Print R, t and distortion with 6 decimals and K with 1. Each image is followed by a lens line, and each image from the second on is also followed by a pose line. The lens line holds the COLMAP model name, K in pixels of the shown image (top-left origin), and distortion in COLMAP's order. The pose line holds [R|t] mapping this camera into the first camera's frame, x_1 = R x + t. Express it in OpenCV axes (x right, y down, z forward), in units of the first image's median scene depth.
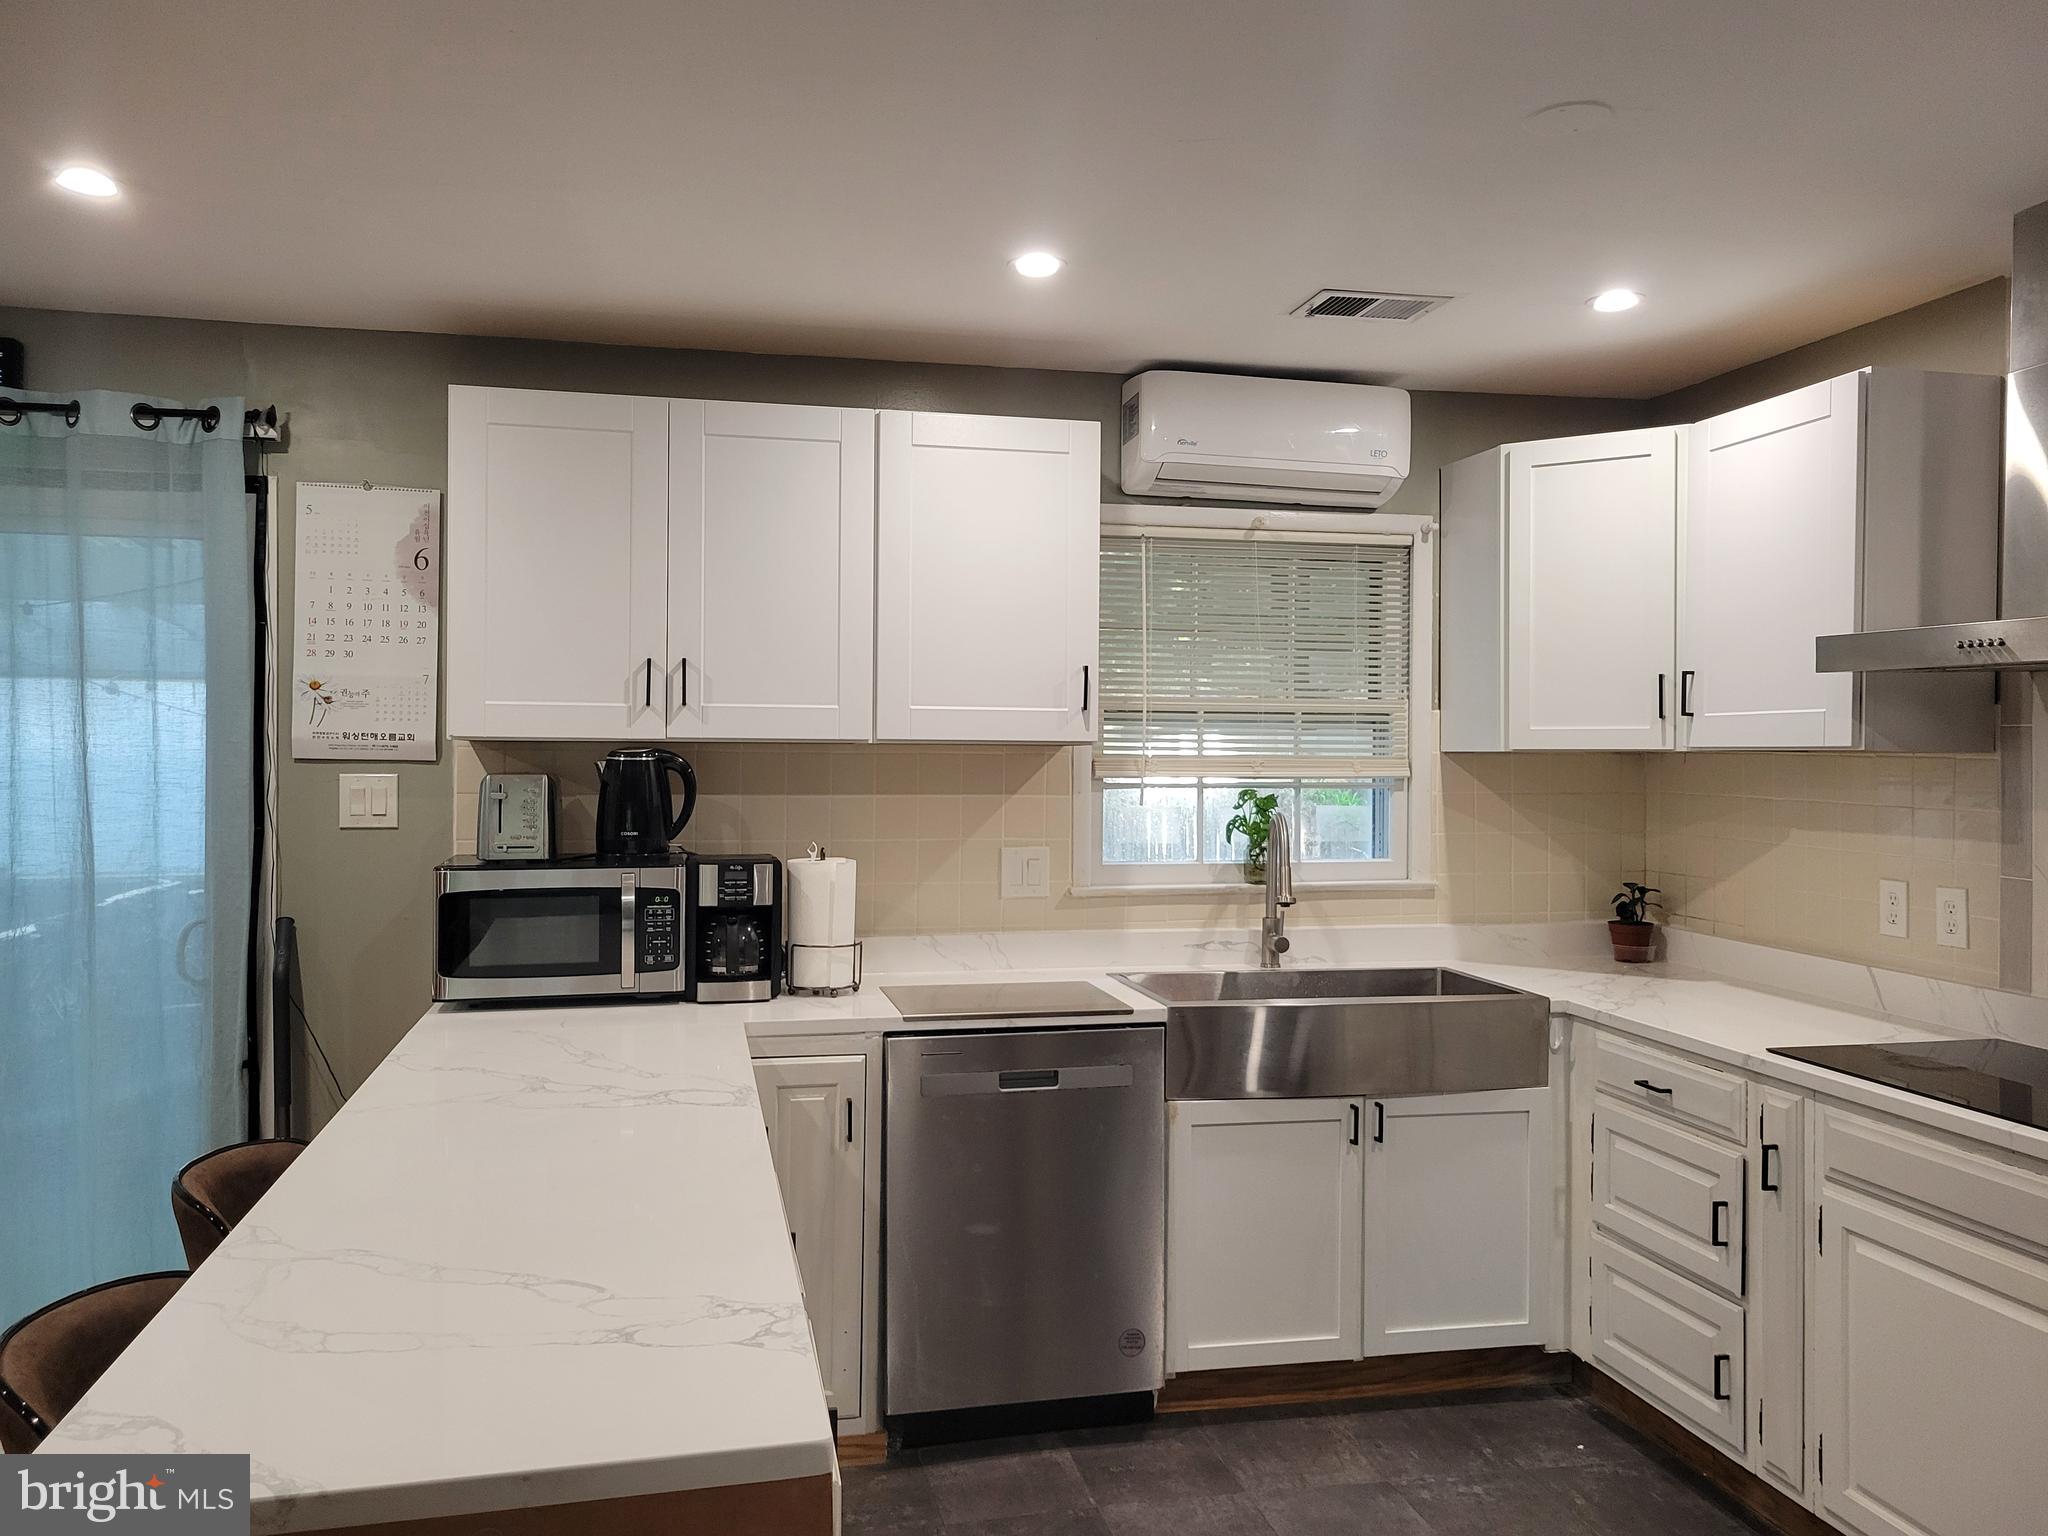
lens RADIAL K [[1531.6, 0, 1024.0], [0, 1531.6, 768.0], [0, 0, 1]] dist [0.041778, -0.007363]
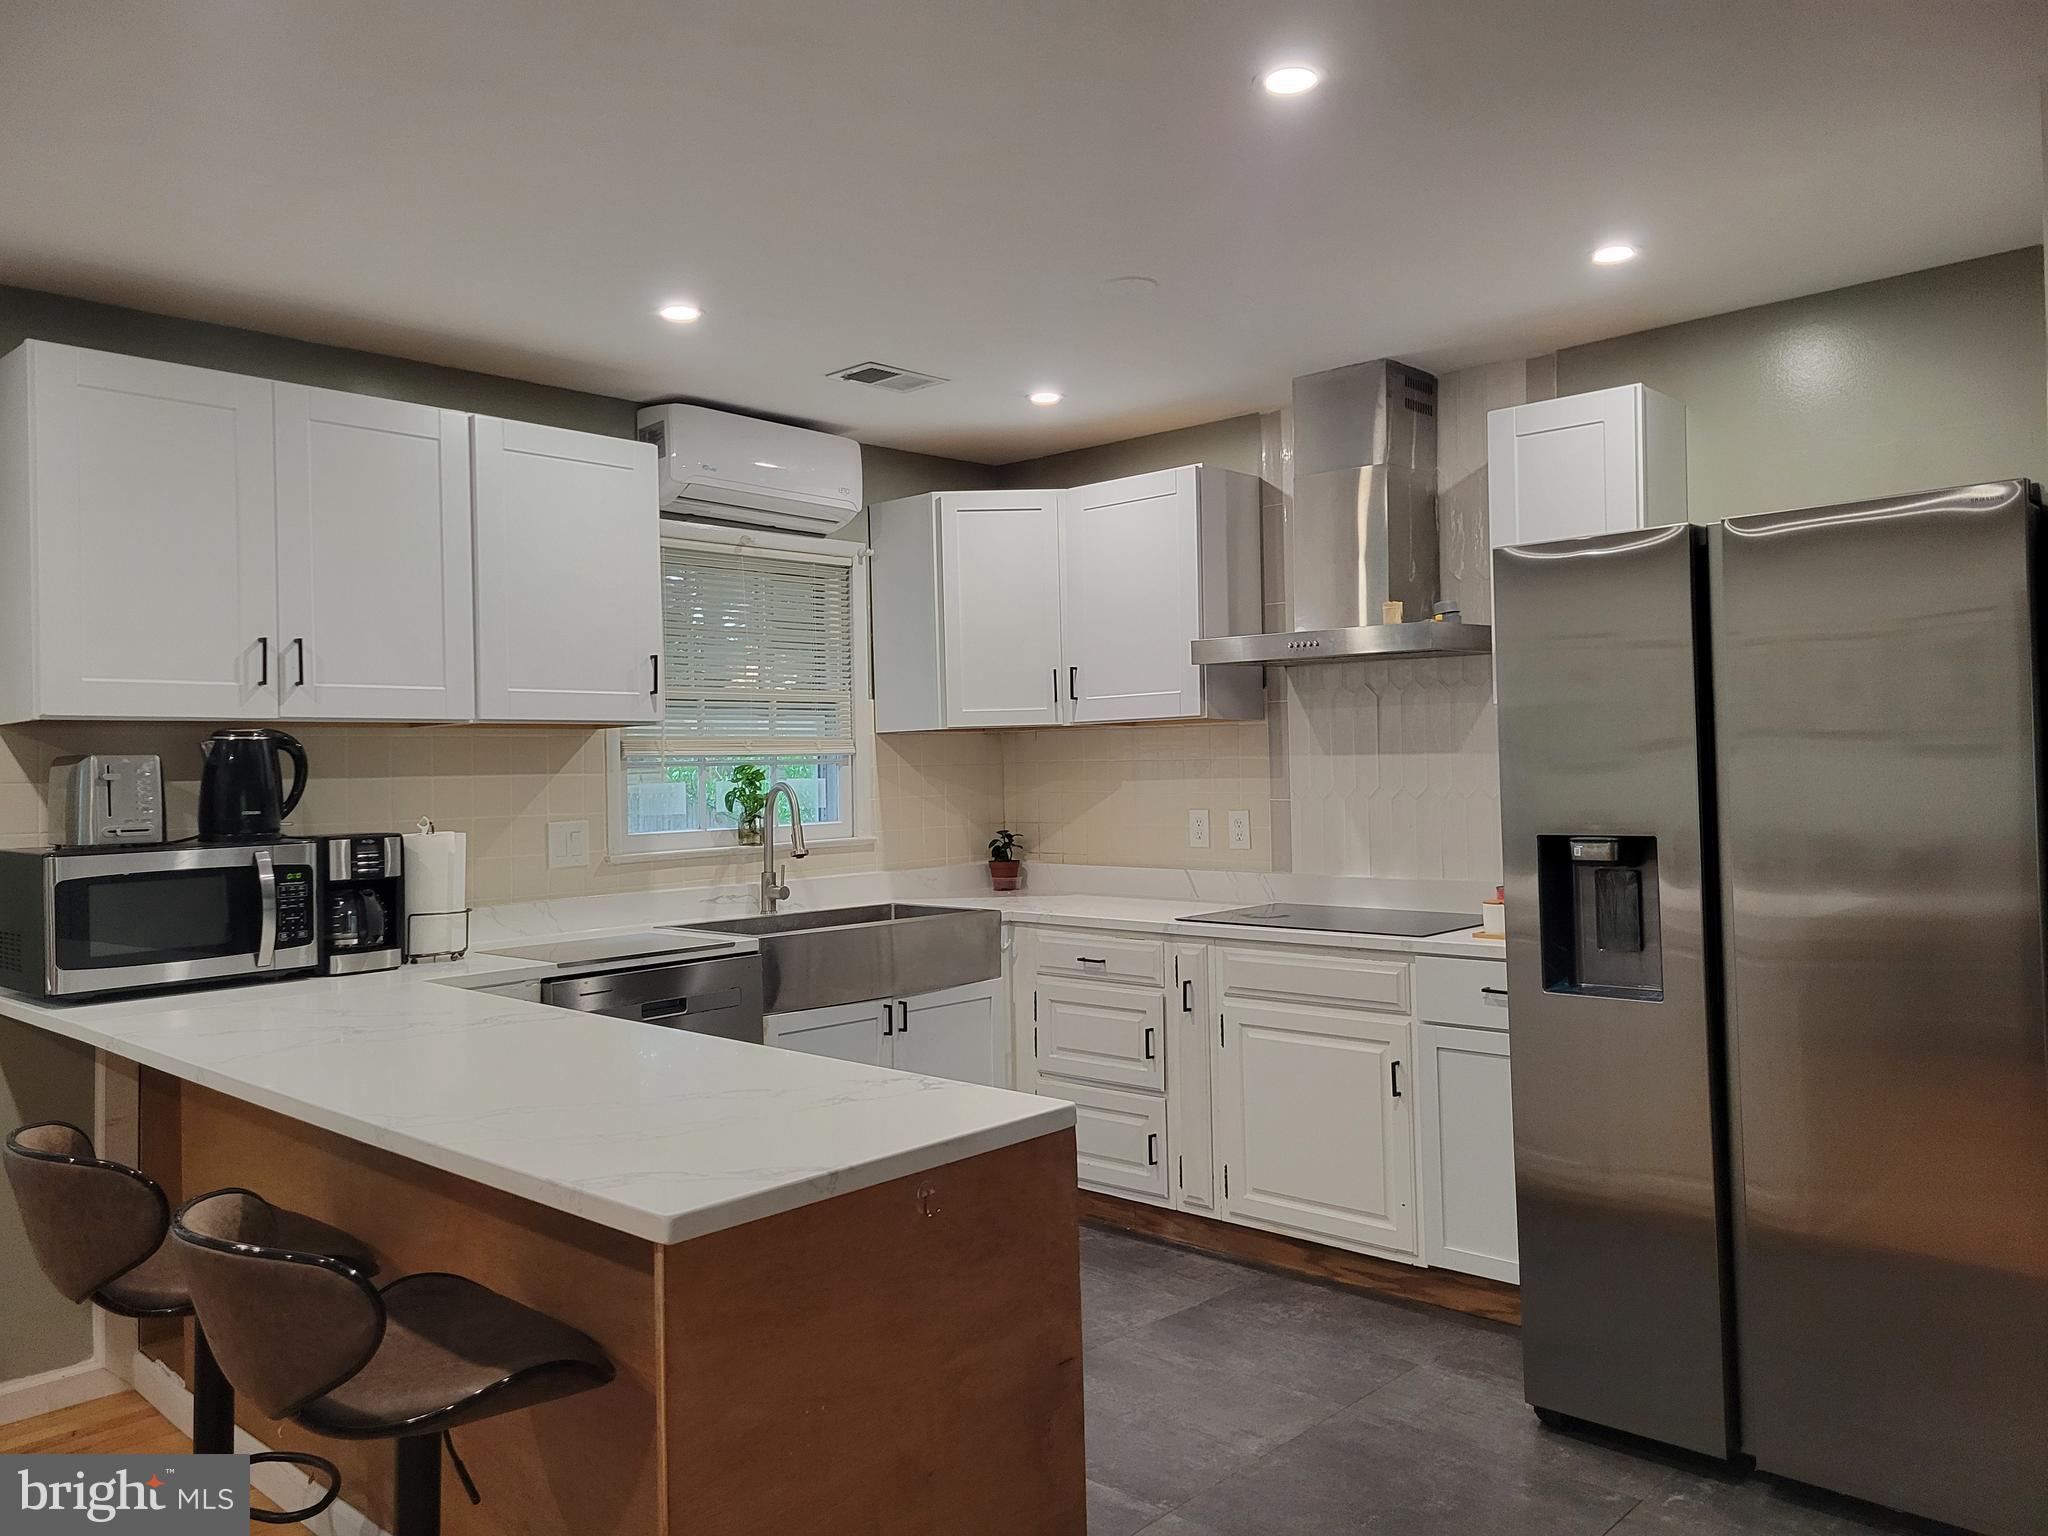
lens RADIAL K [[1531.6, 0, 1024.0], [0, 1531.6, 768.0], [0, 0, 1]] dist [0.041778, -0.007363]
pose [[0.825296, -0.025265, 0.564135, -0.396726], [0.035275, 0.999354, -0.006848, 0.036886], [-0.563598, 0.025552, 0.825654, -0.110329]]
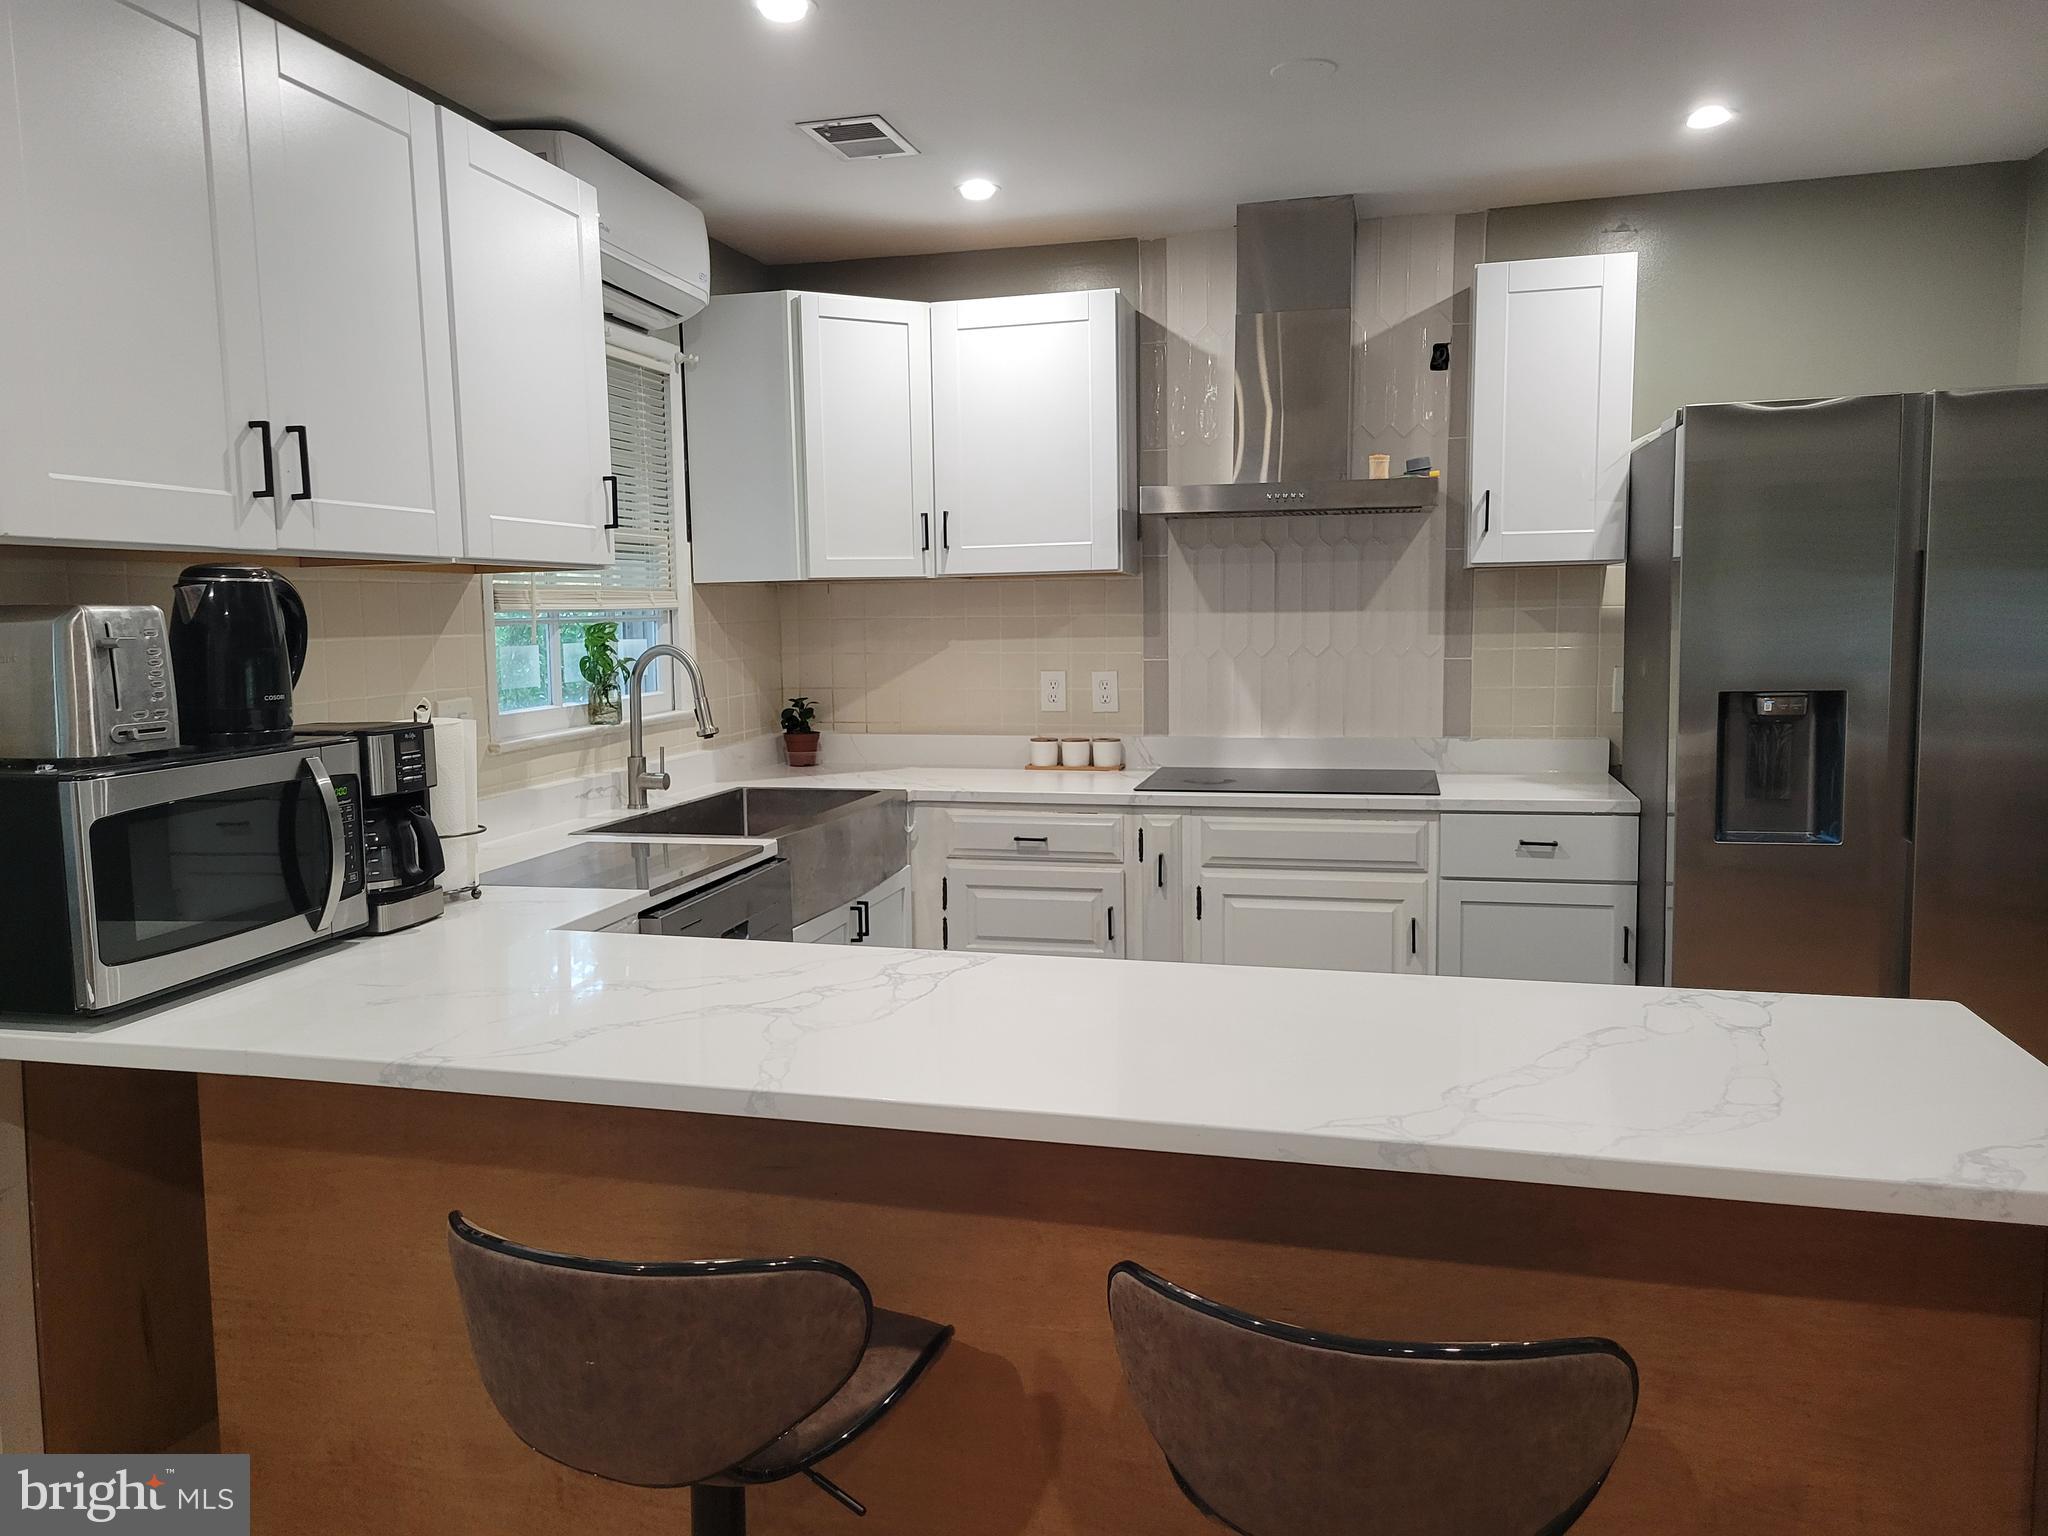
lens RADIAL K [[1531.9, 0, 968.1], [0, 1531.9, 767.0], [0, 0, 1]] dist [0.033249, -0.000490]
pose [[0.464214, -0.107499, 0.879176, -0.671295], [0.034950, 0.994058, 0.103092, 0.014789], [-0.885033, -0.017130, 0.465212, 0.430751]]
